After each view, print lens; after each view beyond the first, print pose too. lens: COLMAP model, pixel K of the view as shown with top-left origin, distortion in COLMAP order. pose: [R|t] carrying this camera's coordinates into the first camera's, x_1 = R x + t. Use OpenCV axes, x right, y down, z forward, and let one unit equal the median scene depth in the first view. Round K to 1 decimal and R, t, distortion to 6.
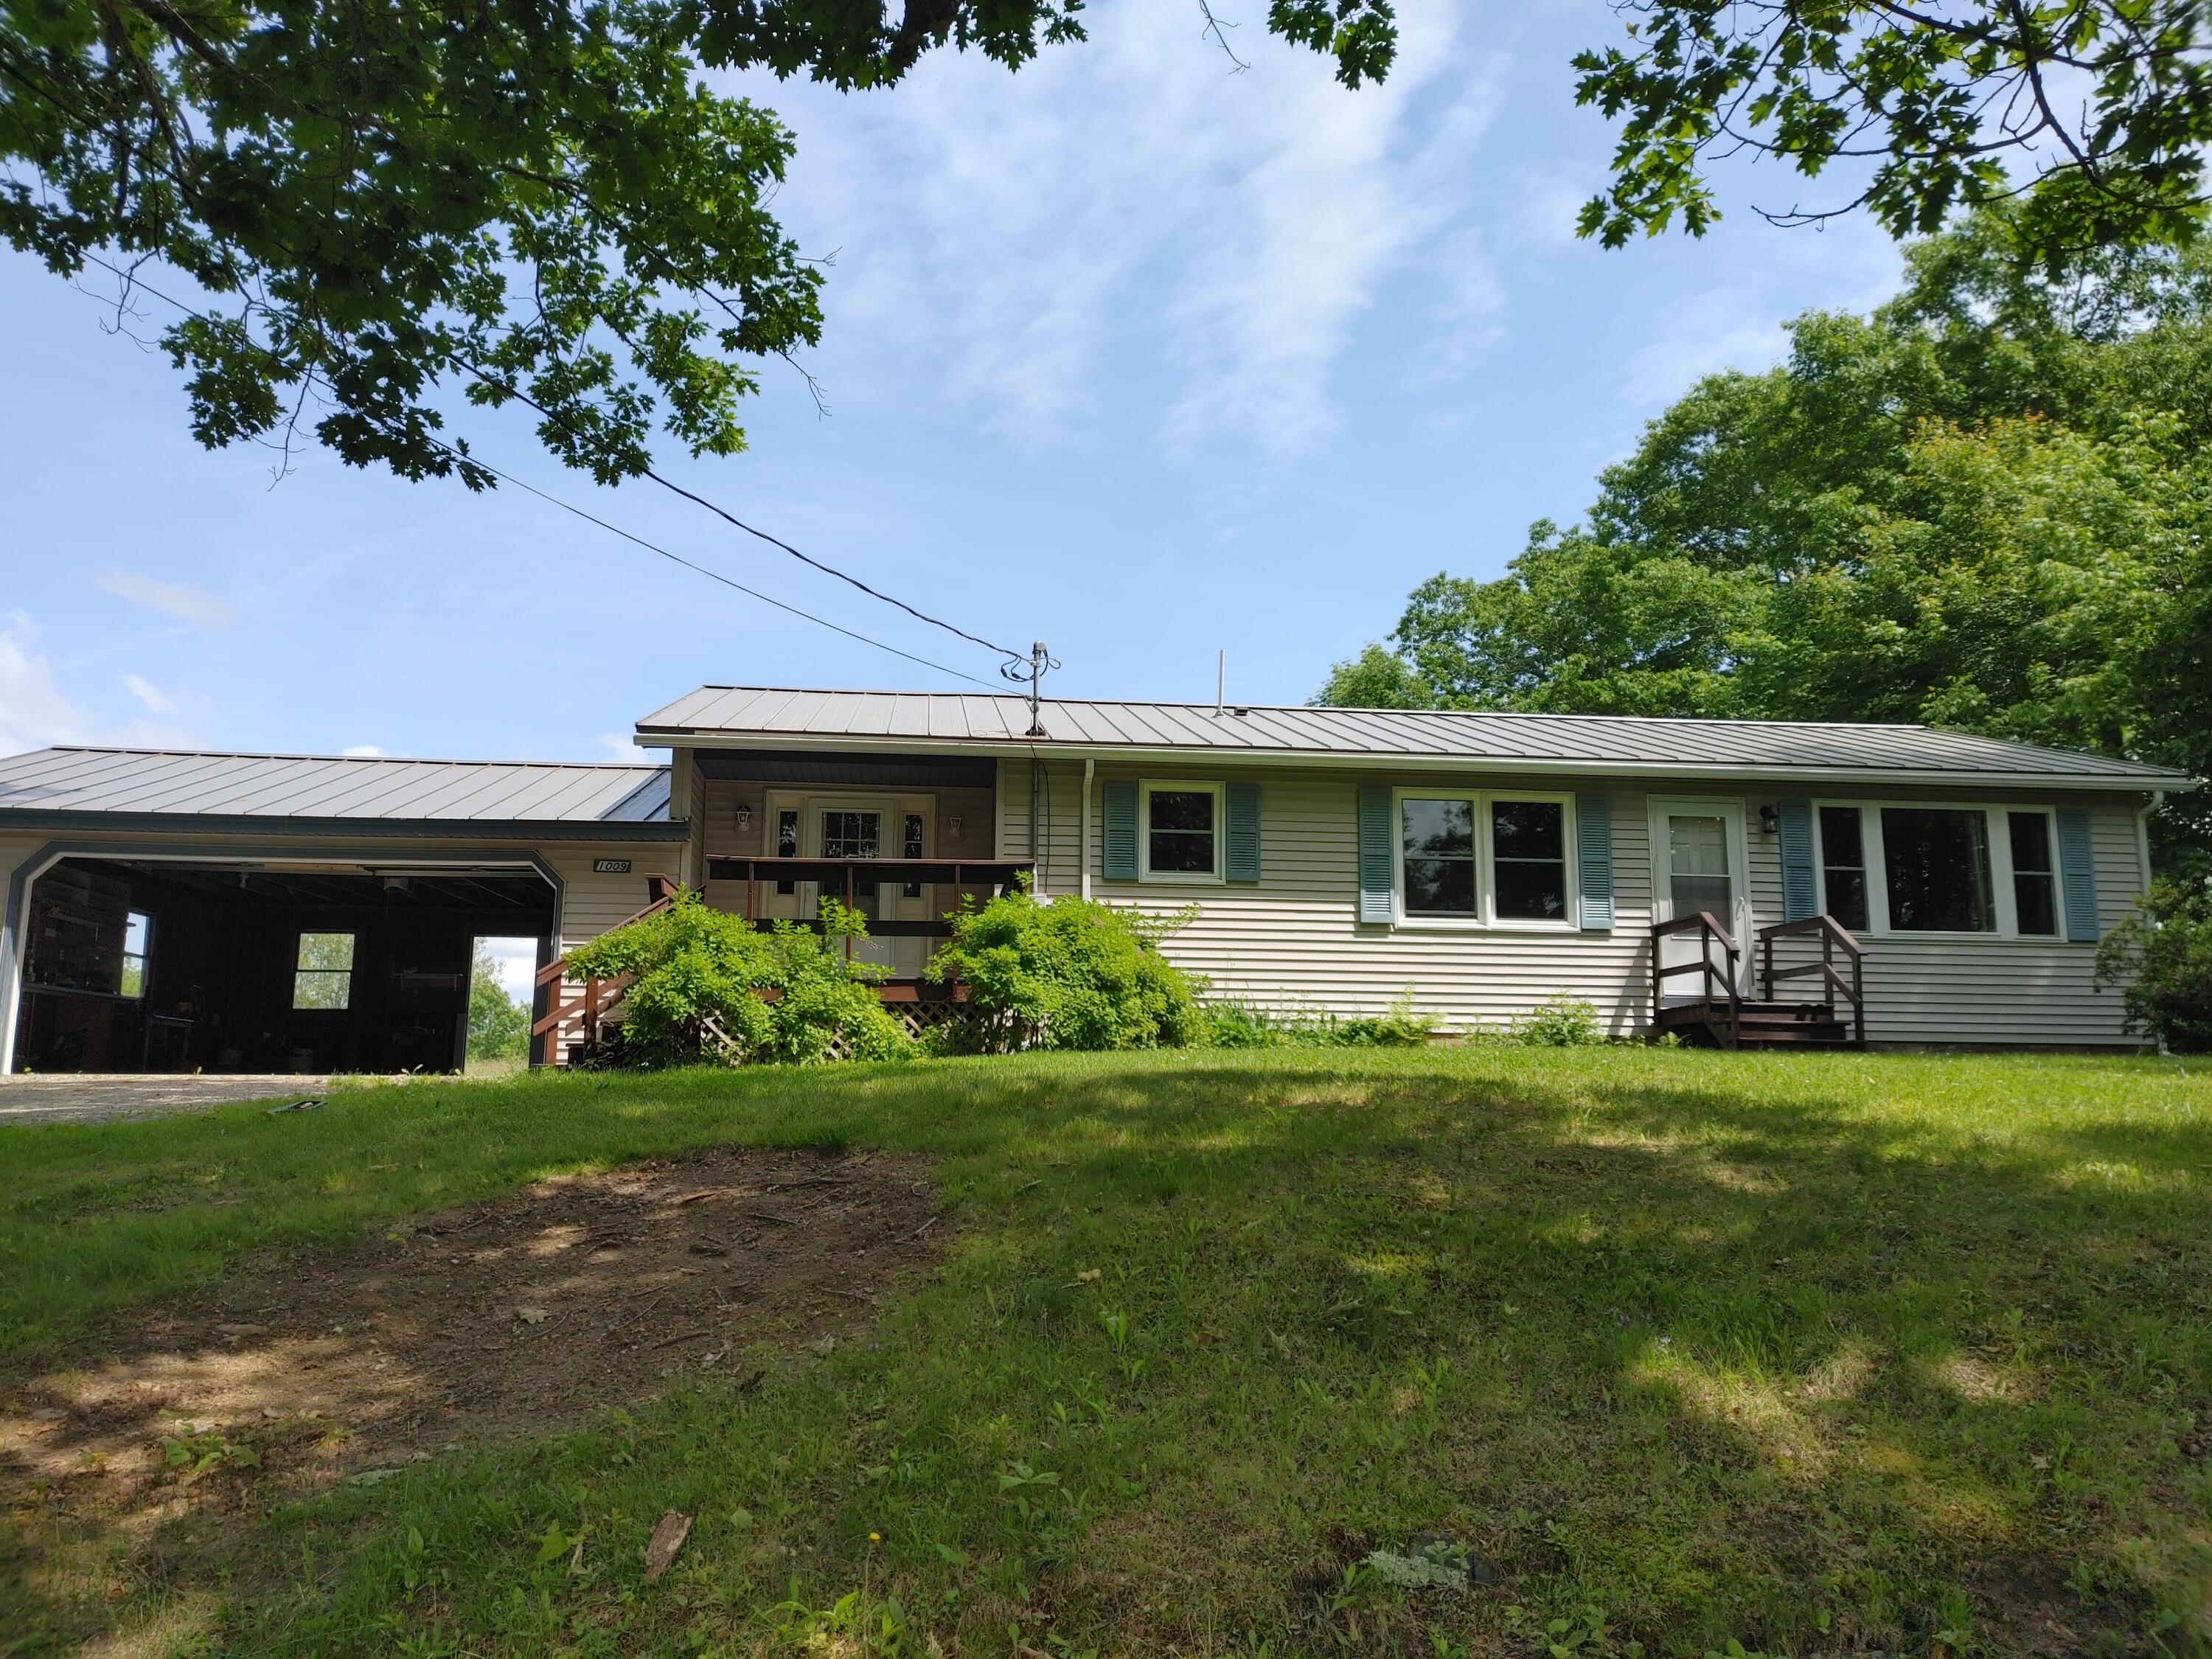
lens RADIAL K [[1676.7, 0, 1106.0], [0, 1676.7, 829.5], [0, 0, 1]] dist [0.038727, -0.008307]
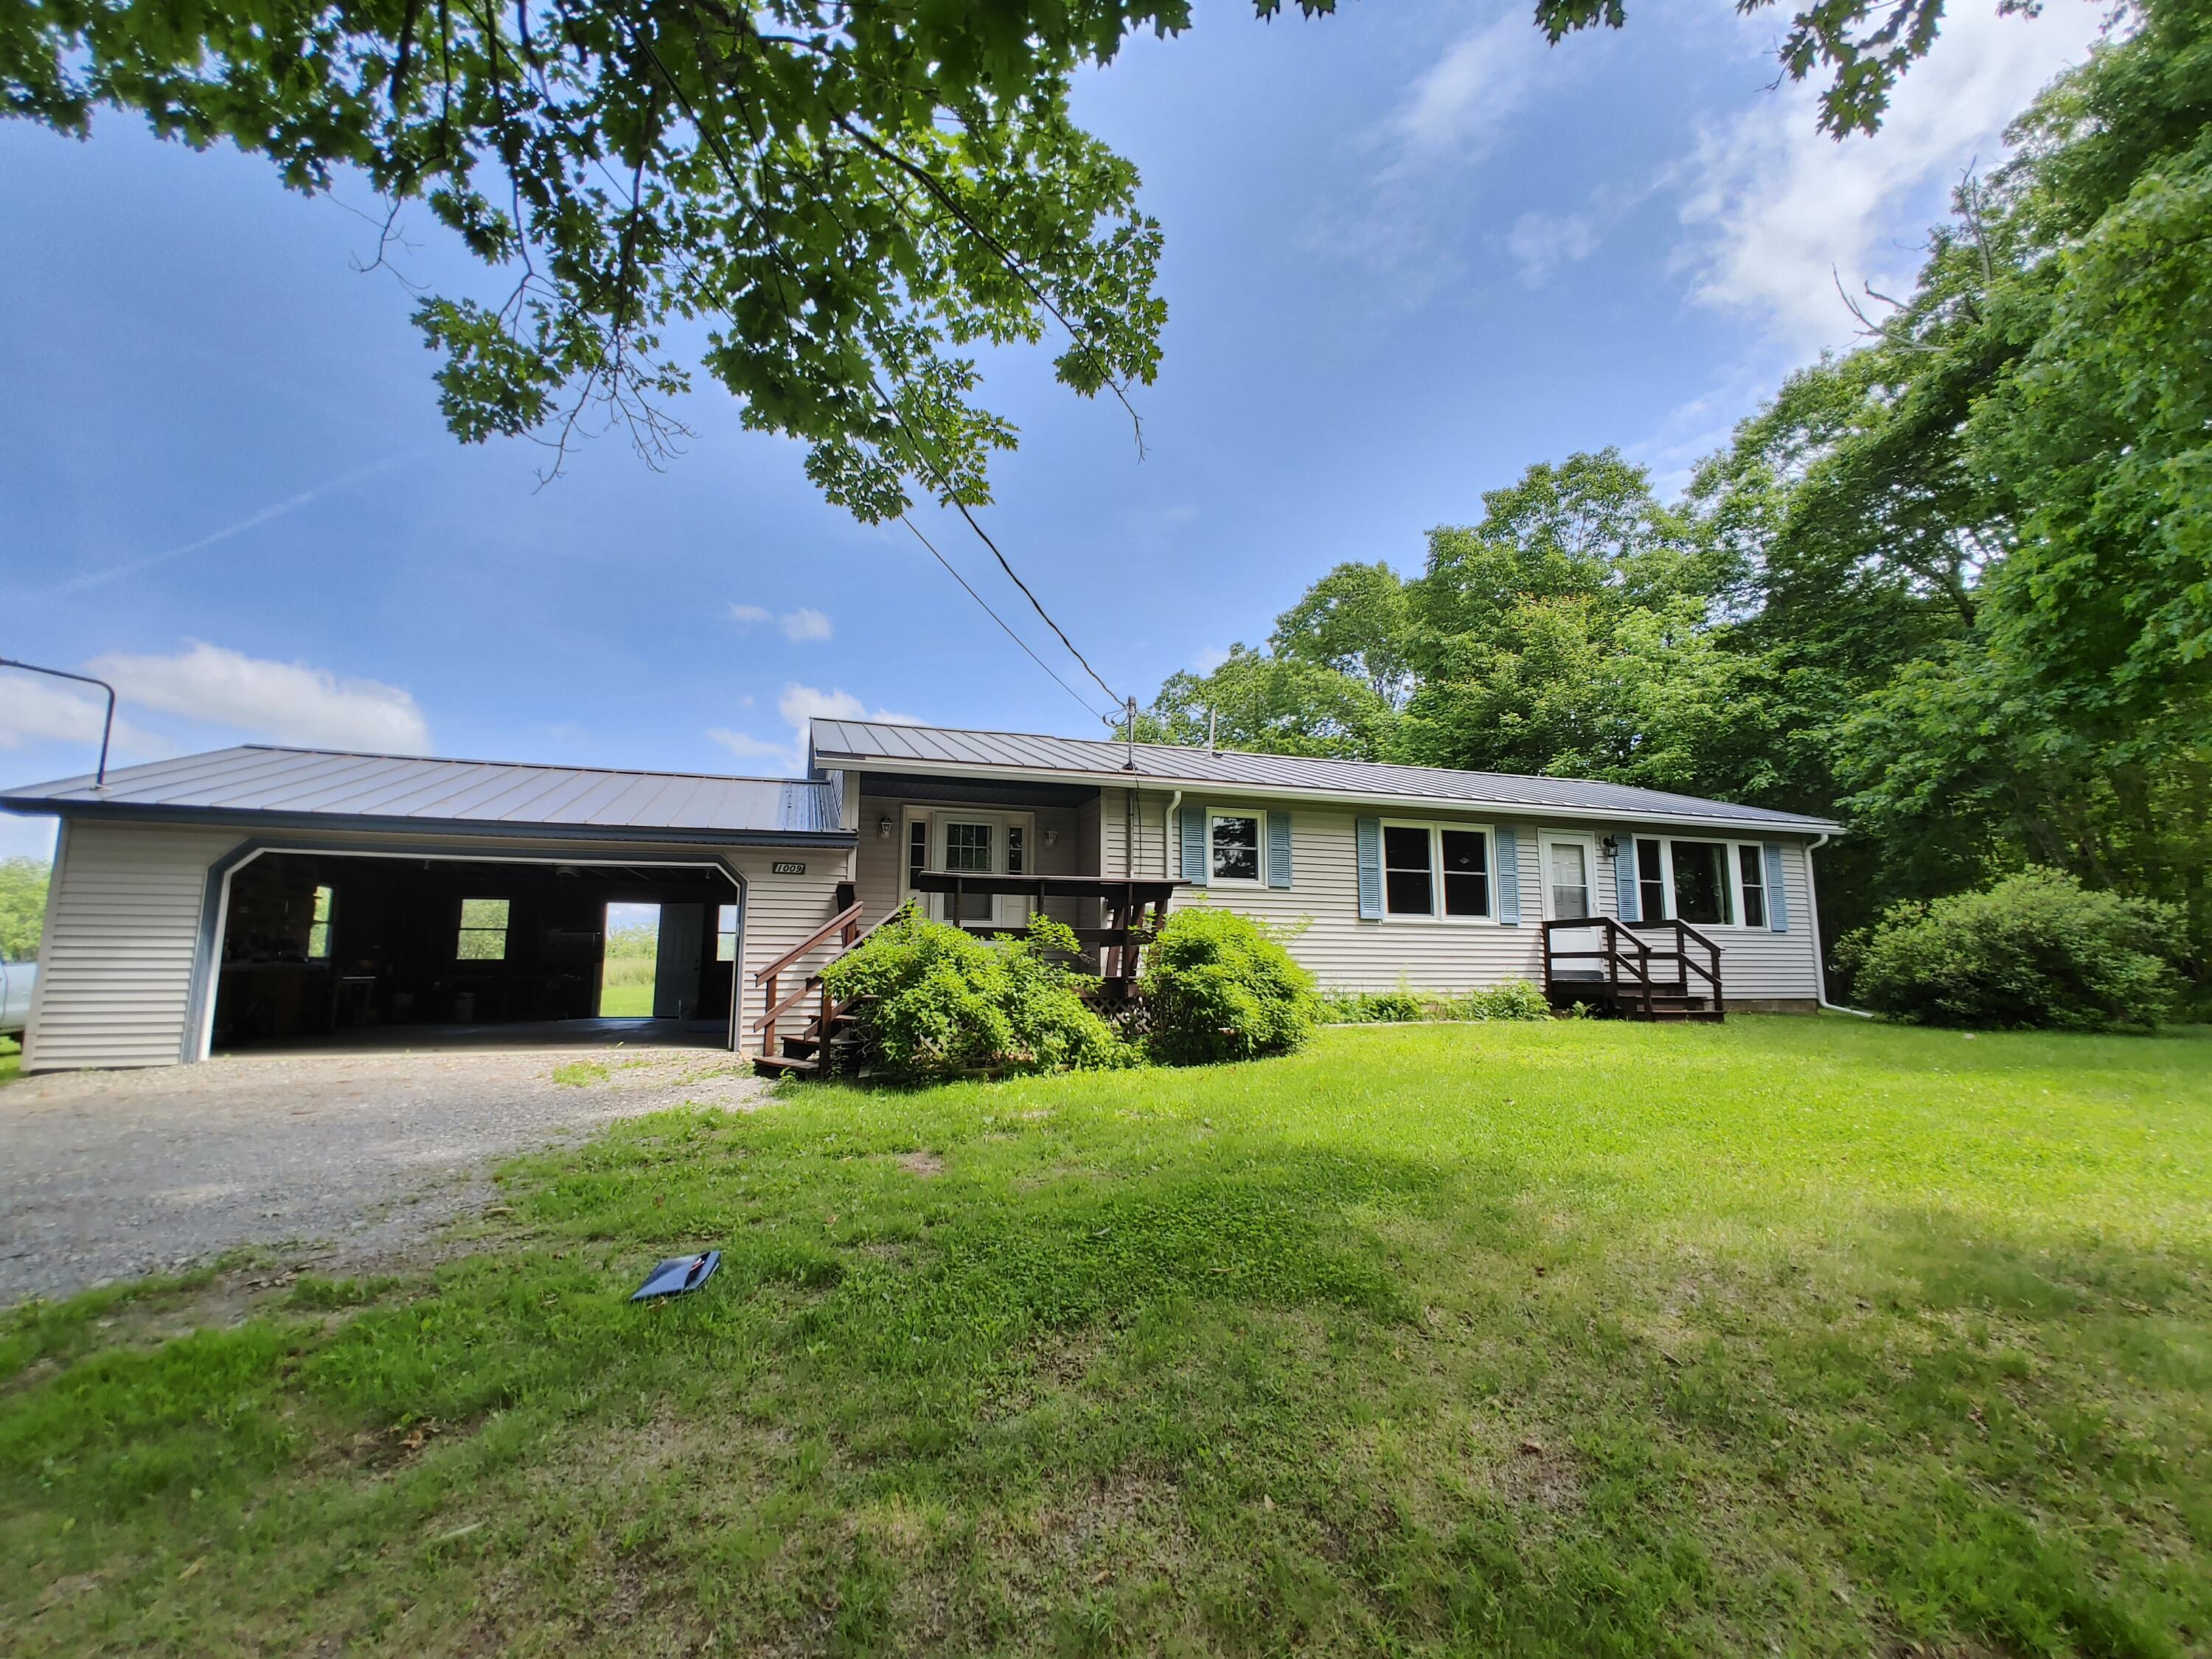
lens RADIAL K [[945.2, 0, 1093.6], [0, 945.2, 837.2], [0, 0, 1]] dist [0.006813, -0.000143]
pose [[0.981671, 0.024589, 0.188992, -0.199888], [-0.029633, 0.999275, 0.023905, -0.021189], [-0.188267, -0.029067, 0.981688, 0.294891]]
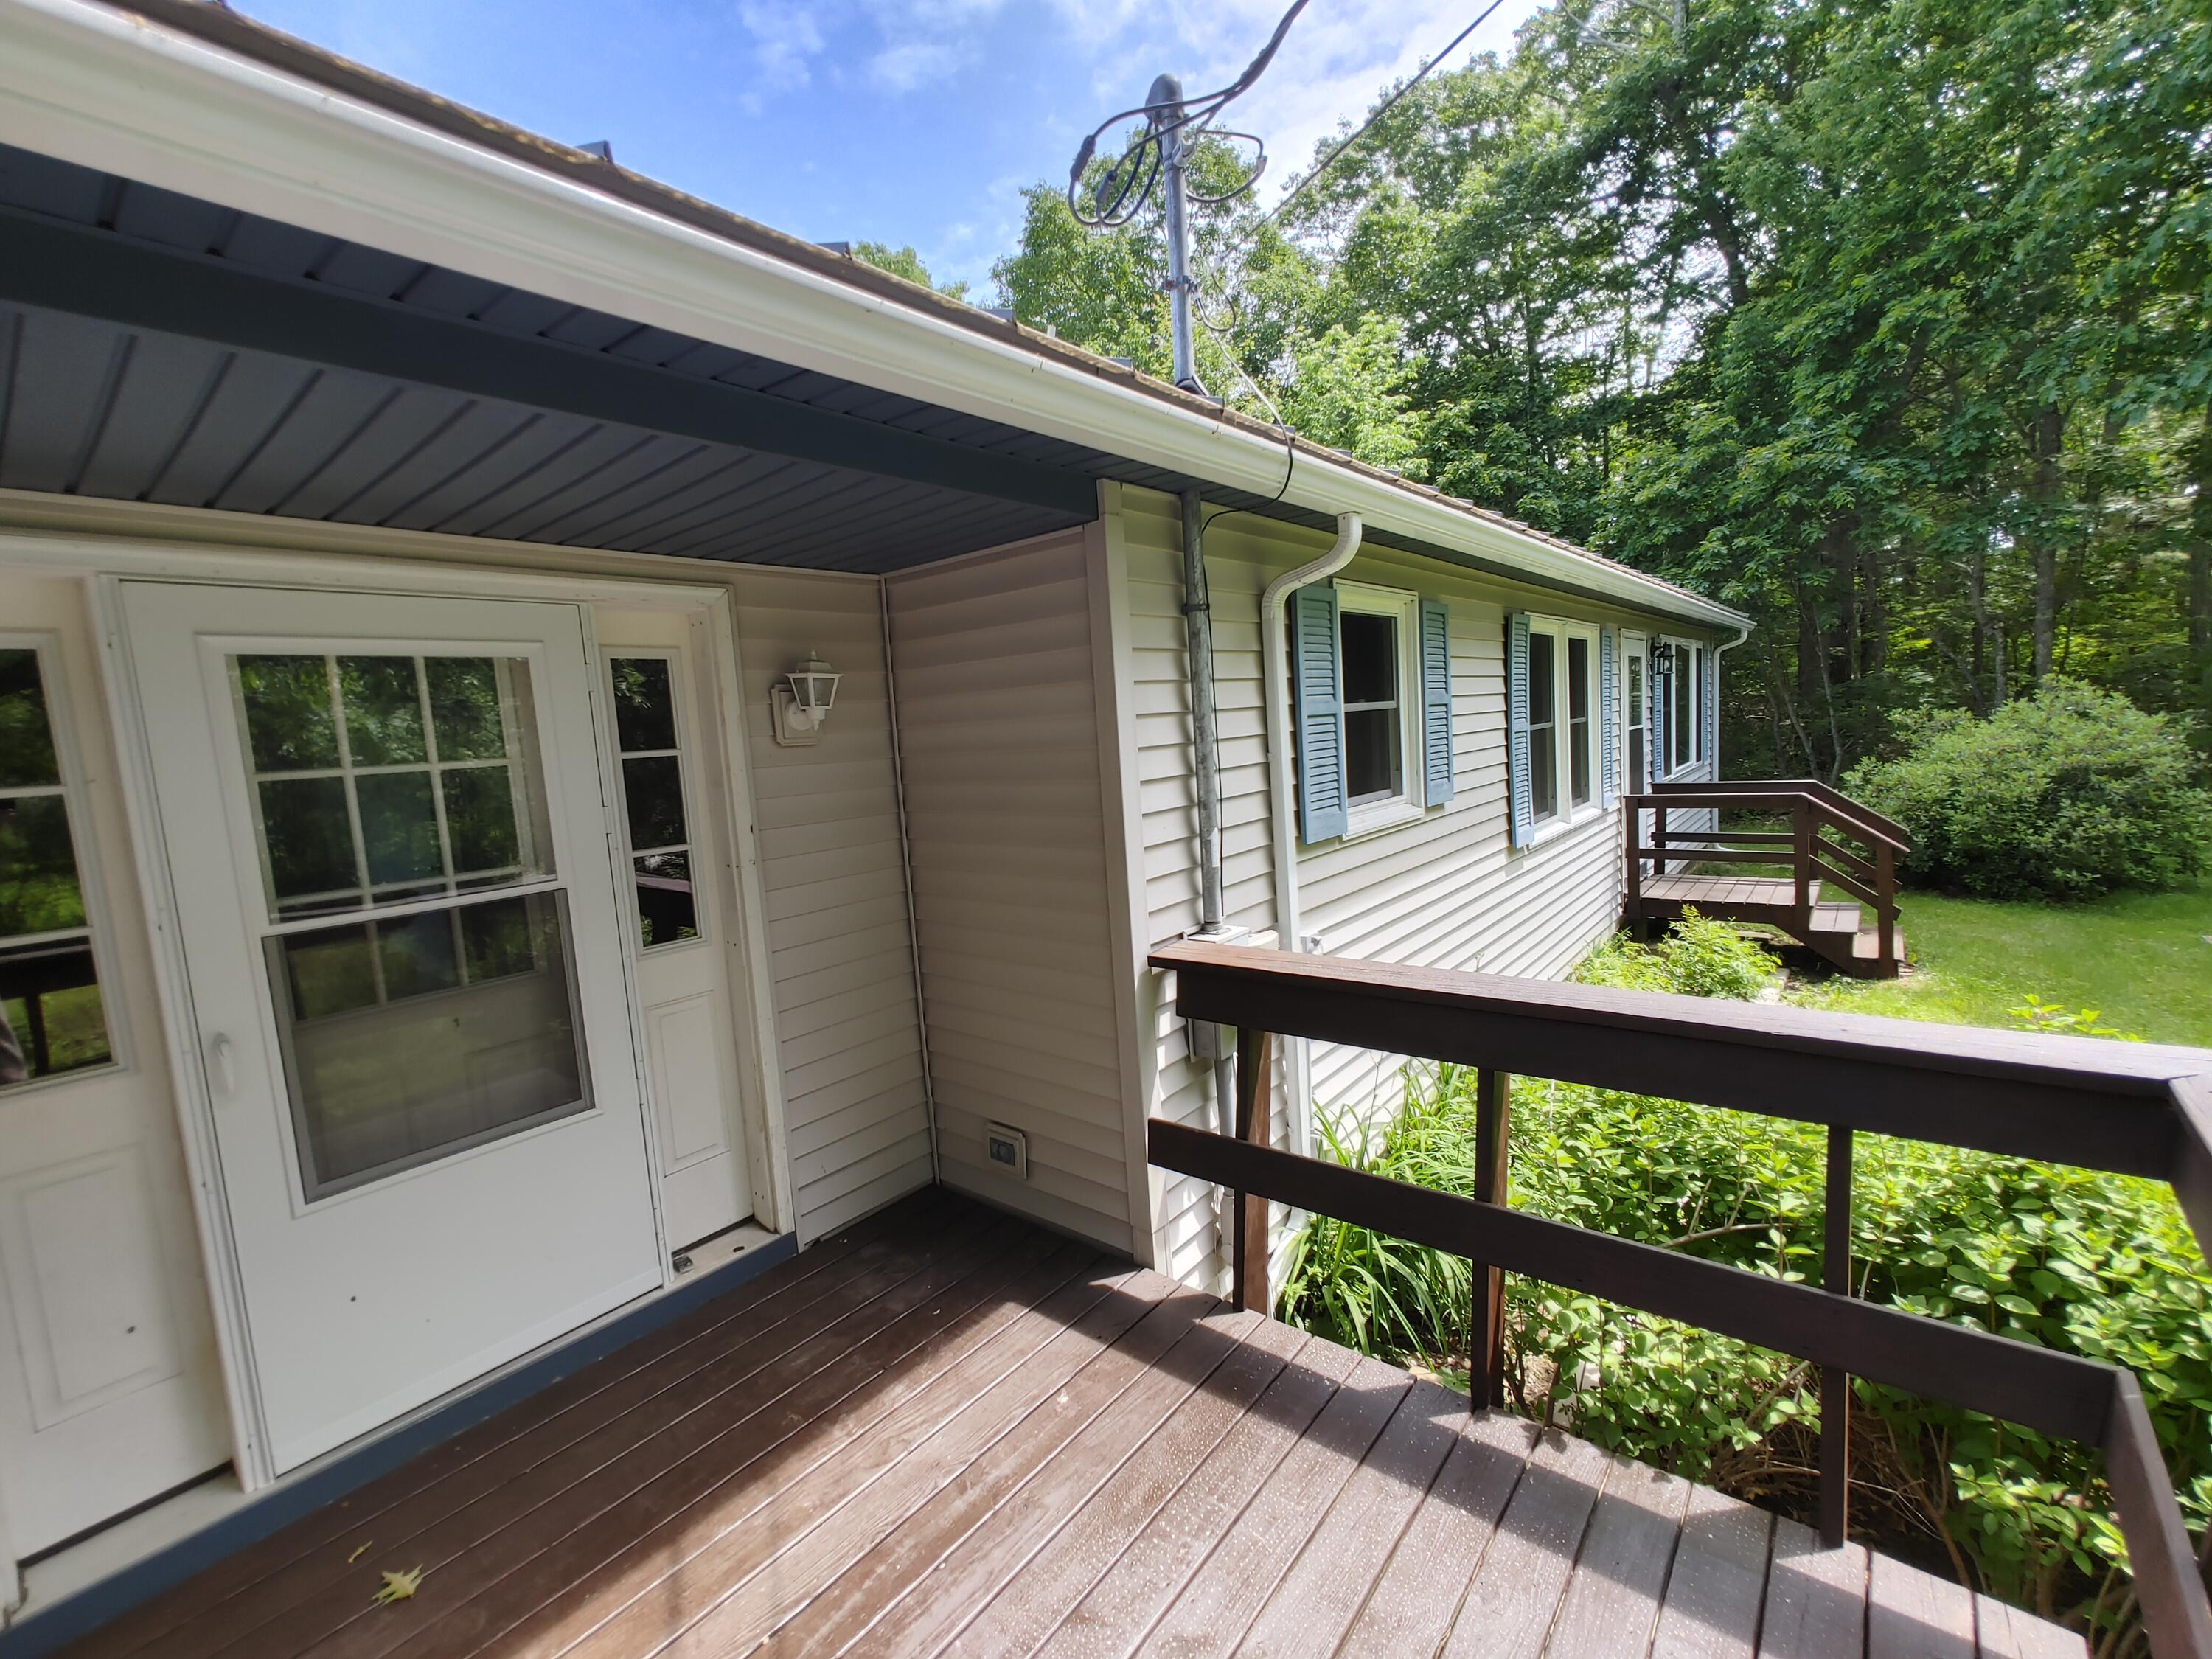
lens RADIAL K [[945.2, 0, 1093.6], [0, 945.2, 837.2], [0, 0, 1]] dist [0.006813, -0.000143]
pose [[0.731398, -0.133736, 0.668709, -0.176758], [-0.038744, 0.970850, 0.236538, -0.021348], [-0.680849, -0.198912, 0.704896, 0.853014]]
